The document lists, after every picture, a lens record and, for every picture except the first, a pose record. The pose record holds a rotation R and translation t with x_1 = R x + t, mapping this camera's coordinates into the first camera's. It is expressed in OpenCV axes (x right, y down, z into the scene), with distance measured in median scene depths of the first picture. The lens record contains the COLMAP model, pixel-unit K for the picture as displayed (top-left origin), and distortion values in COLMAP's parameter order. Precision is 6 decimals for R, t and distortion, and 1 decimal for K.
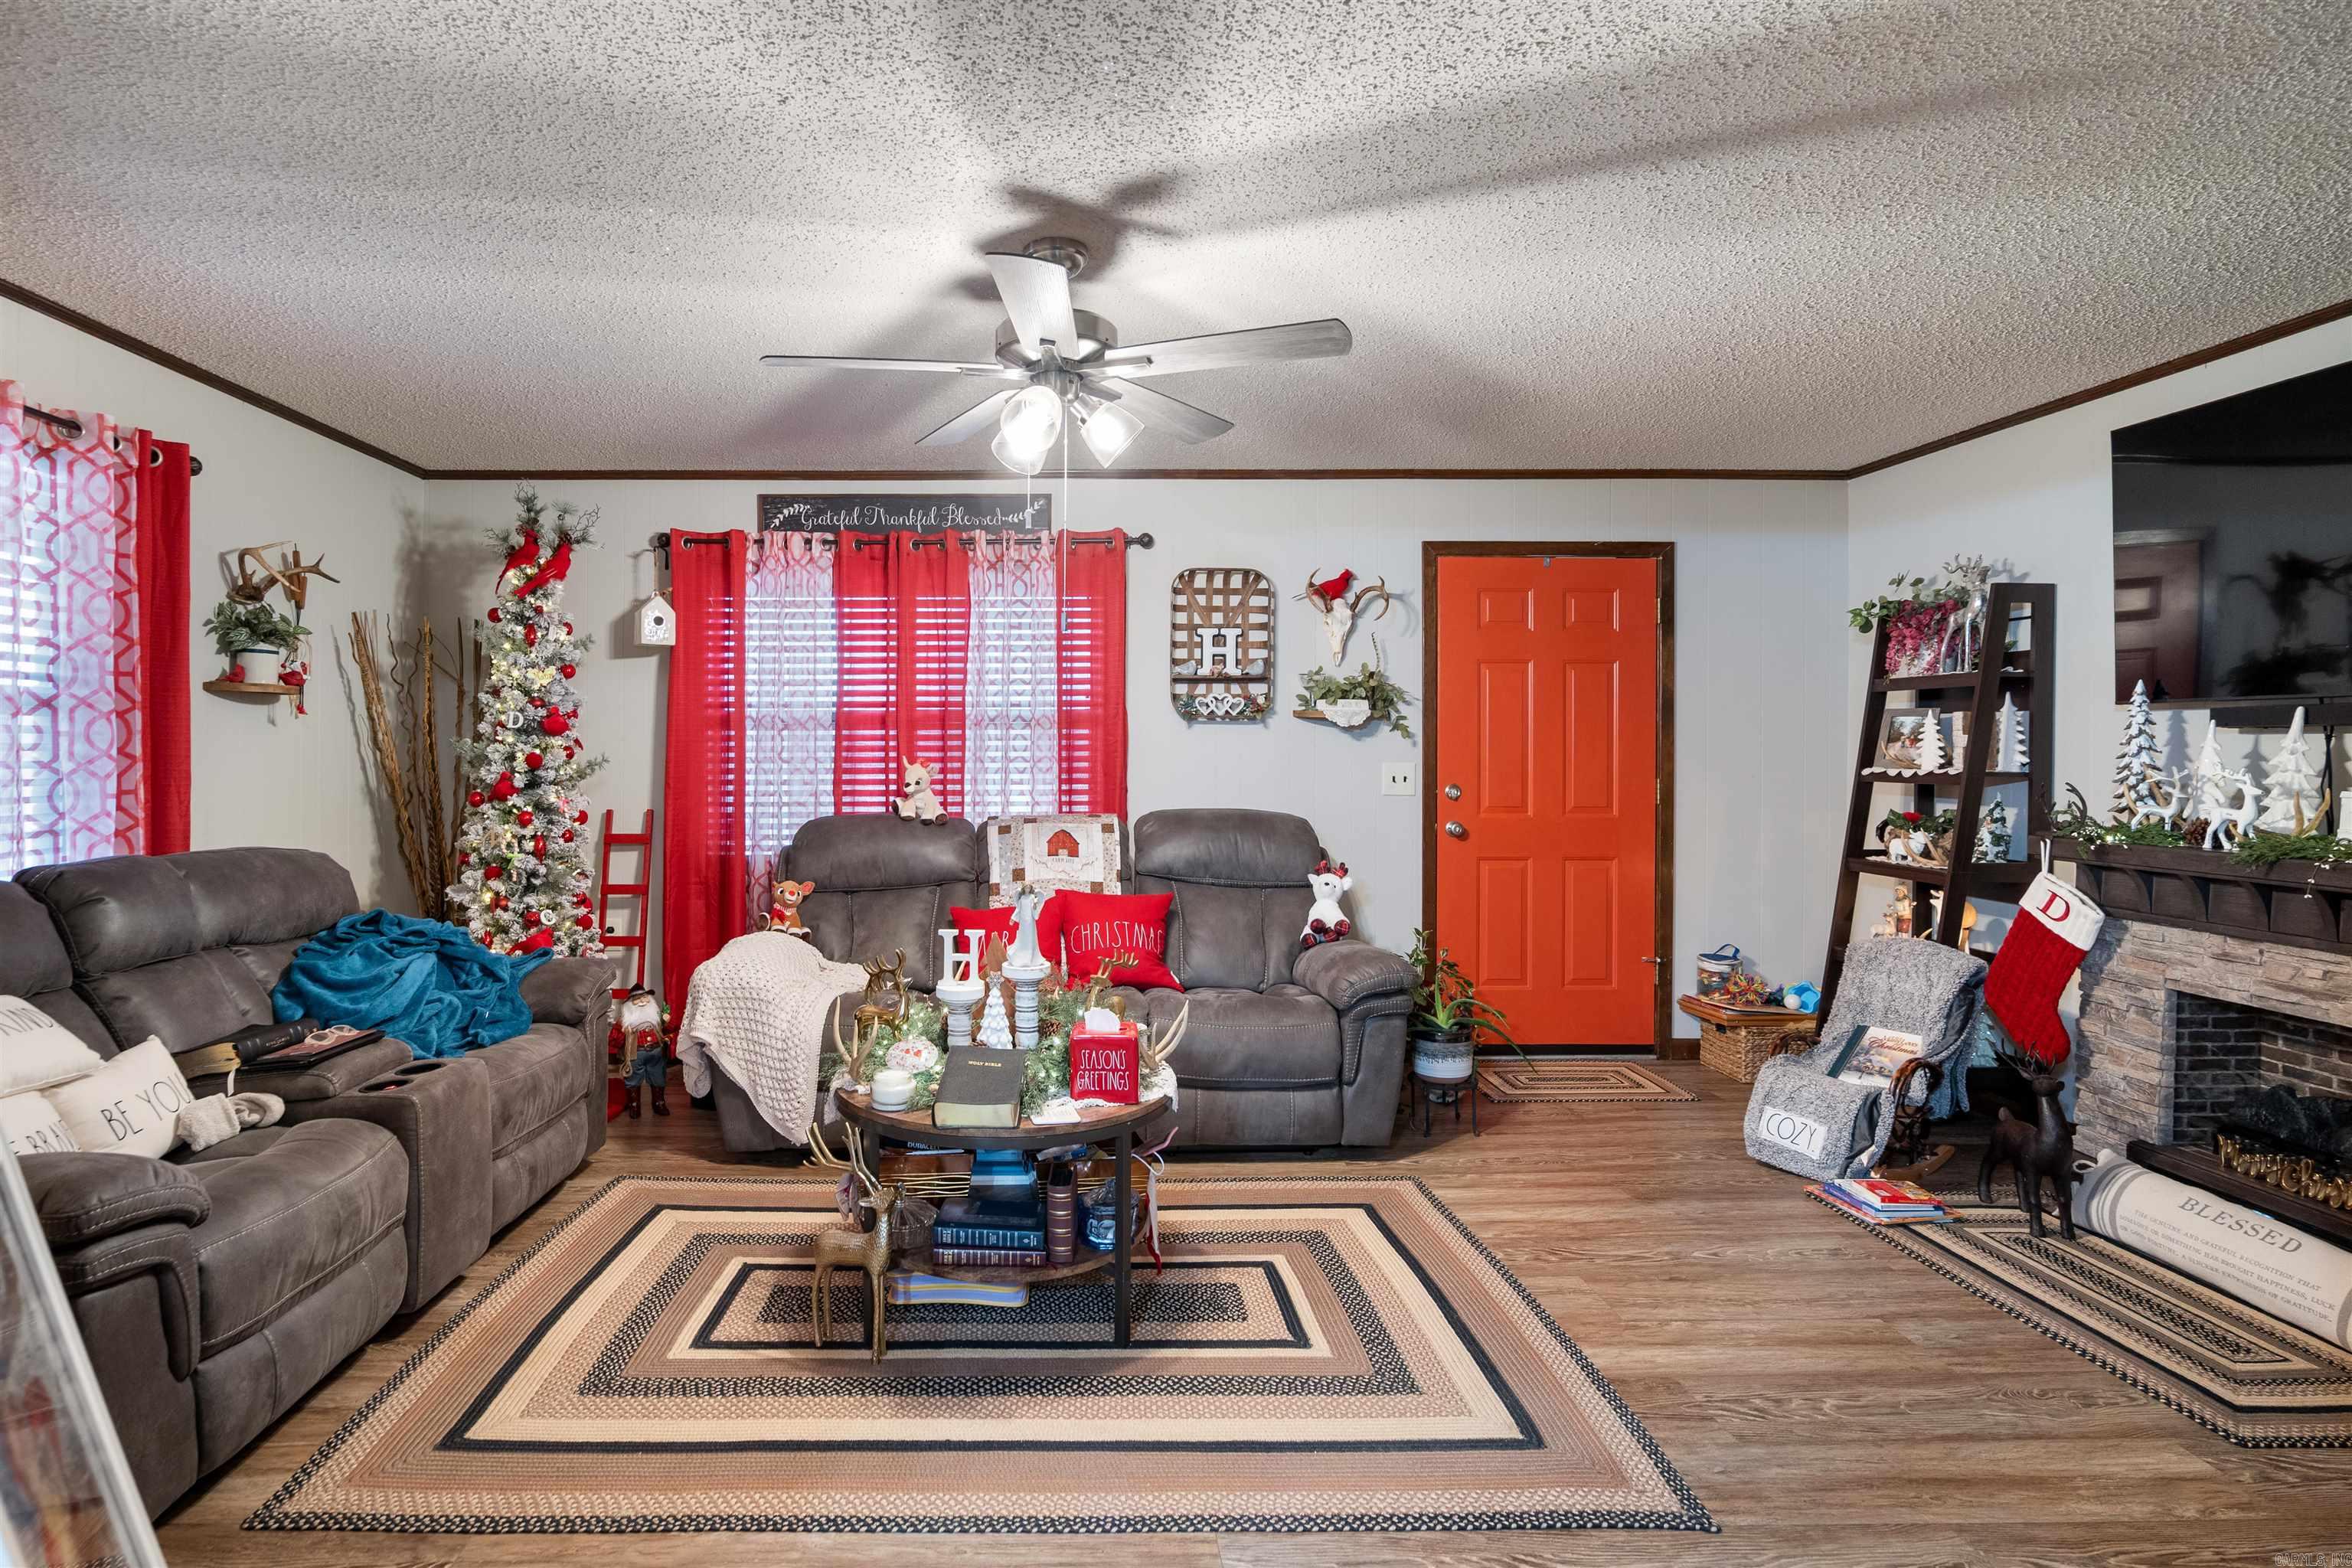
lens RADIAL K [[1183.1, 0, 1176.0], [0, 1183.1, 784.0], [0, 0, 1]] dist [-0.001001, 0.001161]
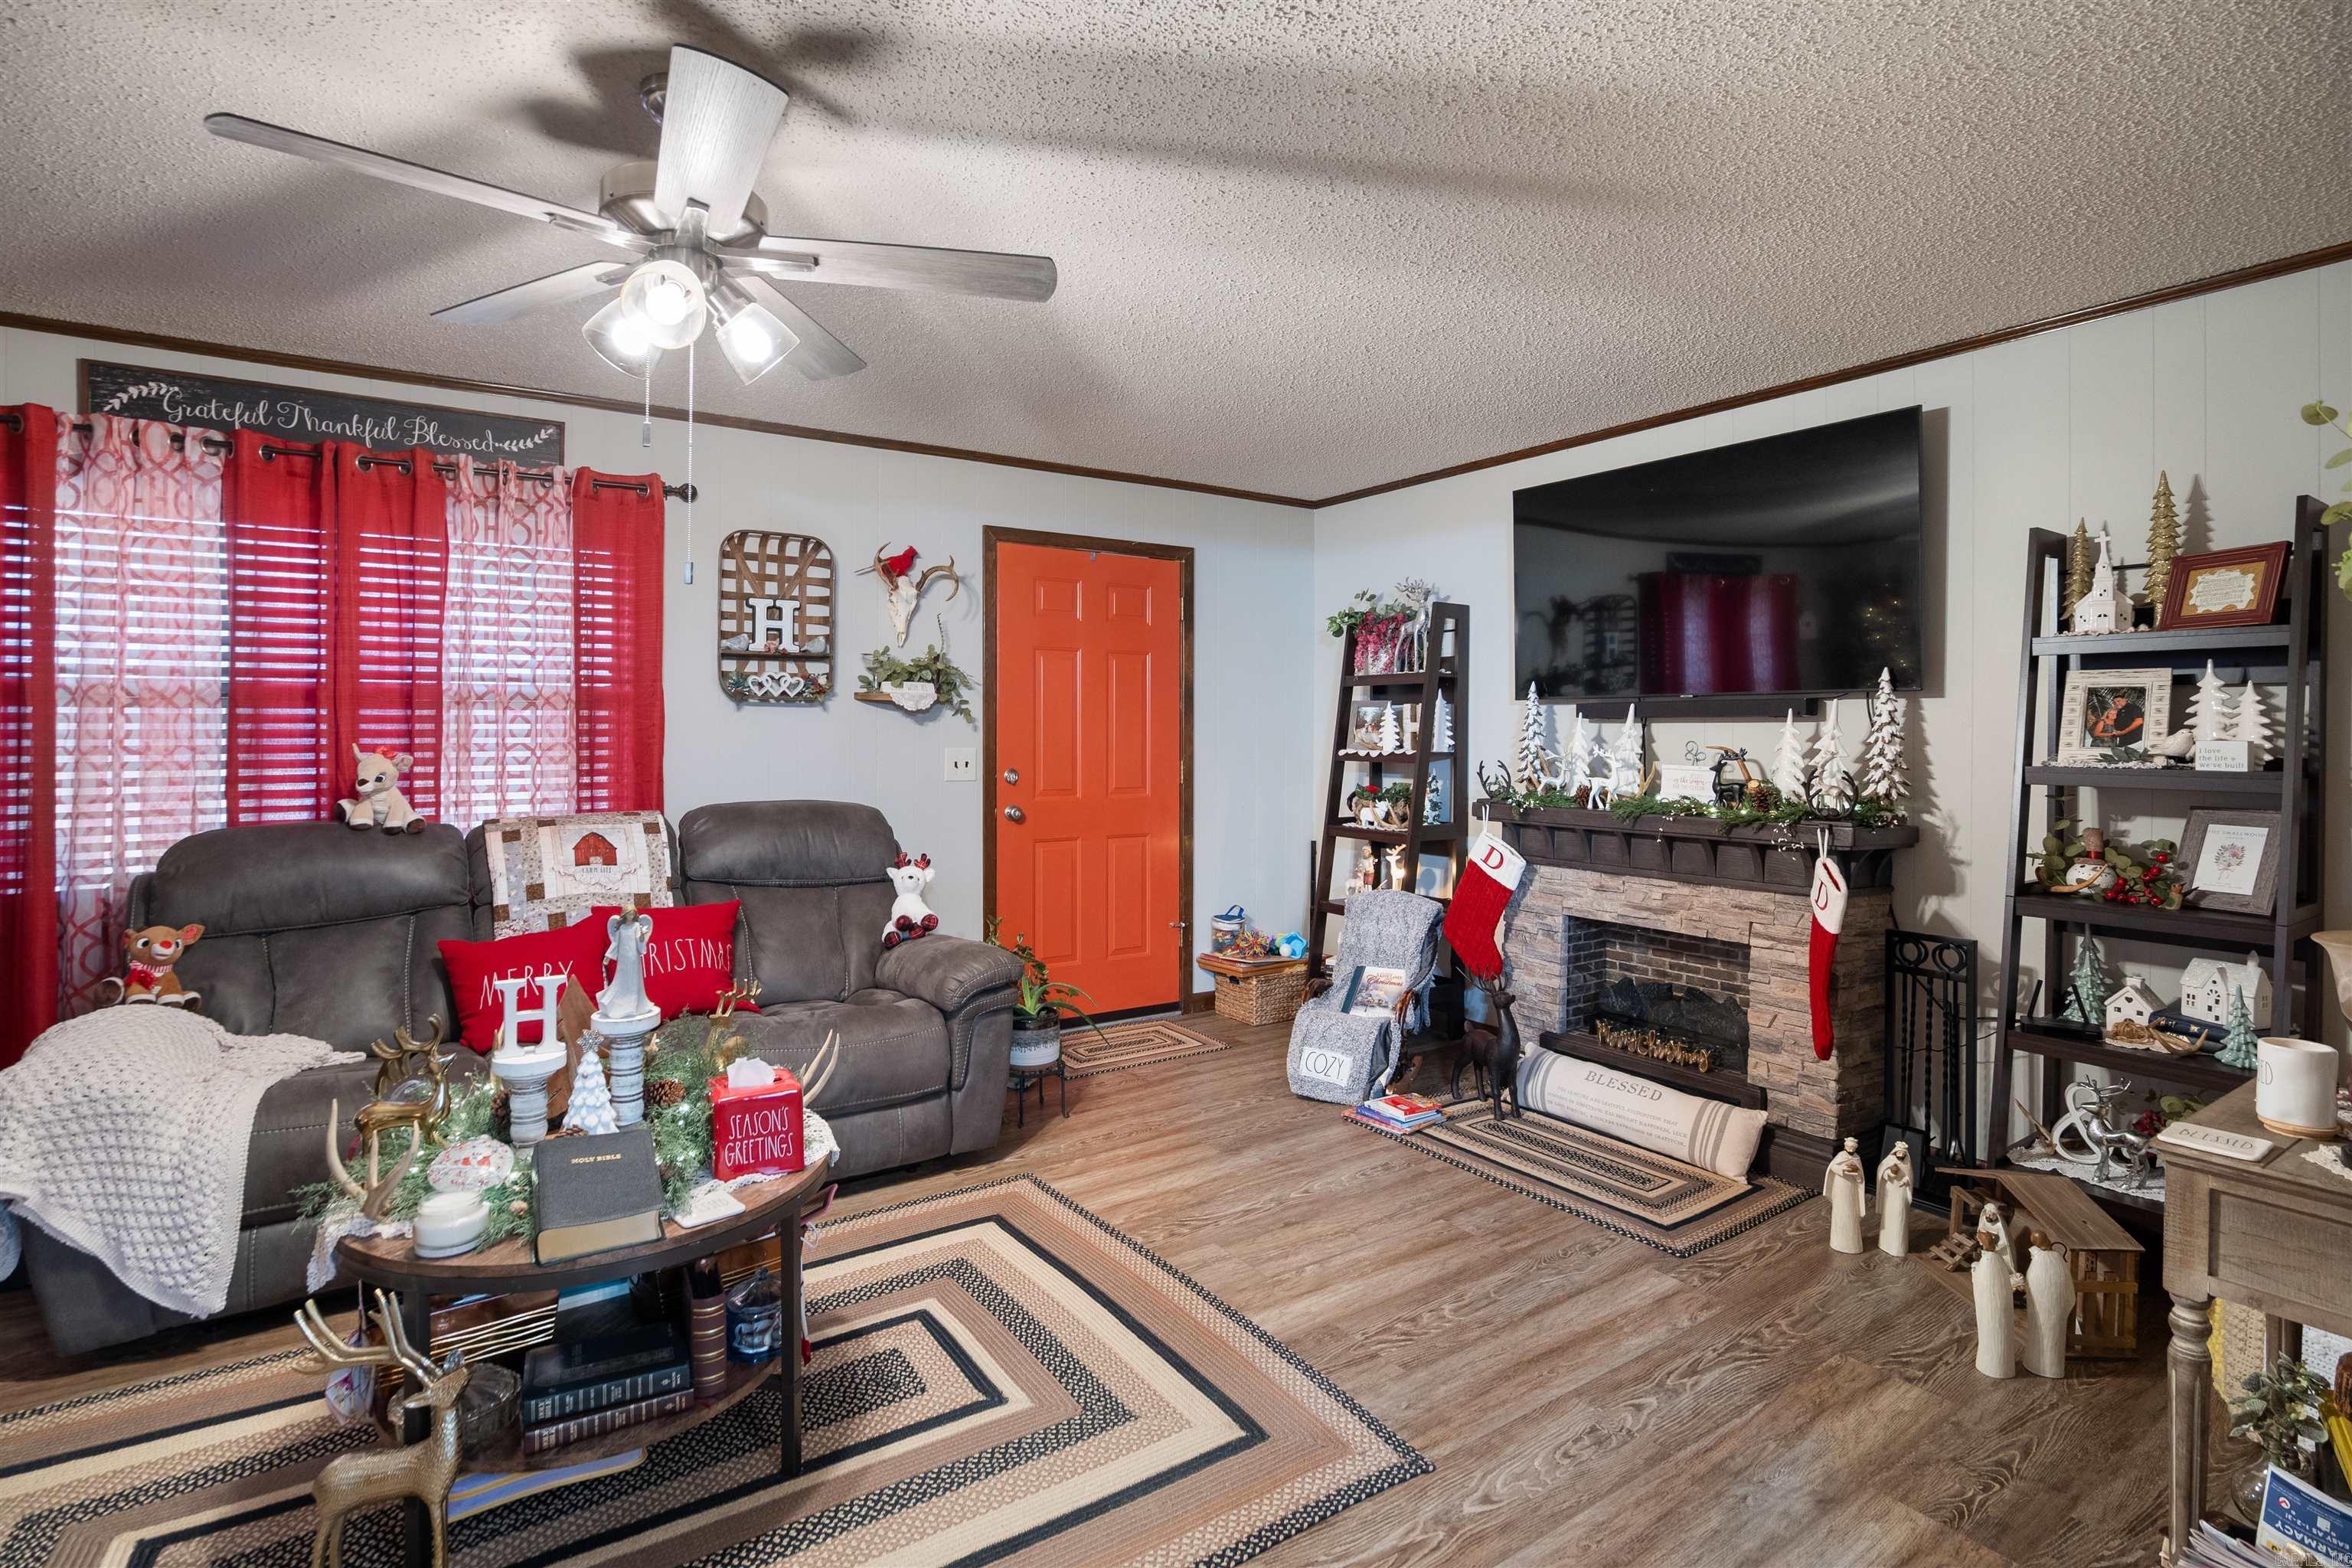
lens RADIAL K [[1076.9, 0, 1180.1], [0, 1076.9, 754.3], [0, 0, 1]] dist [-0.019435, 0.009891]
pose [[0.860830, -0.009511, 0.508804, -0.128497], [0.014790, 0.999871, -0.006333, -0.005064], [-0.508678, 0.012977, 0.860859, 0.162218]]
